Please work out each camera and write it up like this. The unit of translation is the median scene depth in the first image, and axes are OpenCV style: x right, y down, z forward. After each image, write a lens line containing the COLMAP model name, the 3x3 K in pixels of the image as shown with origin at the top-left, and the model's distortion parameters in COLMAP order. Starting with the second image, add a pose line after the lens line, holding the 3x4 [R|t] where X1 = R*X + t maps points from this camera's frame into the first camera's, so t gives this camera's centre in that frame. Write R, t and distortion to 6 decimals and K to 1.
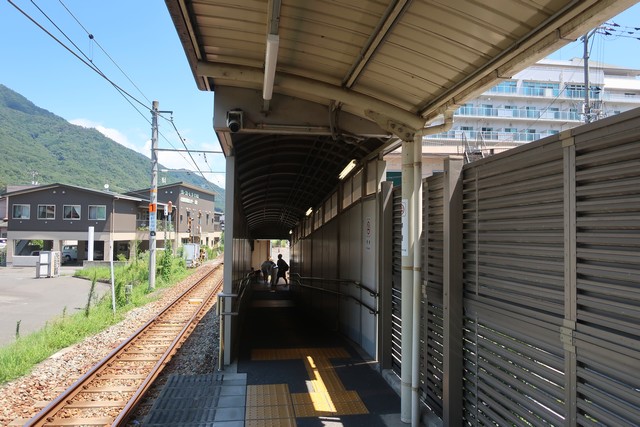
lens RADIAL K [[504.4, 0, 320.0], [0, 504.4, 213.5], [0, 0, 1]] dist [-0.003433, 0.002517]
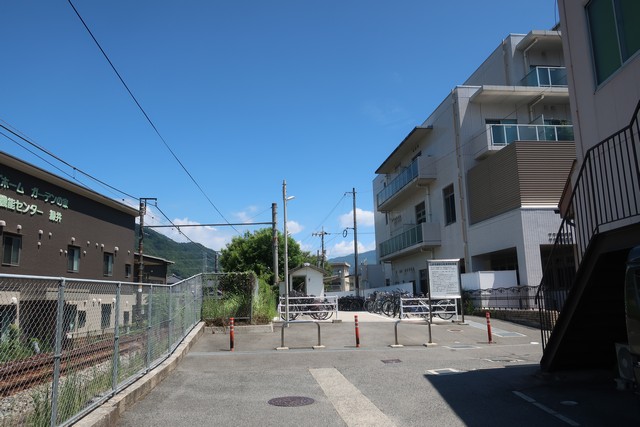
lens RADIAL K [[504.4, 0, 320.0], [0, 504.4, 213.5], [0, 0, 1]] dist [-0.003433, 0.002517]
pose [[0.999074, -0.041214, -0.012333, -0.030968], [0.039191, 0.990179, -0.134200, 0.041541], [0.017743, 0.133593, 0.990877, 0.653693]]
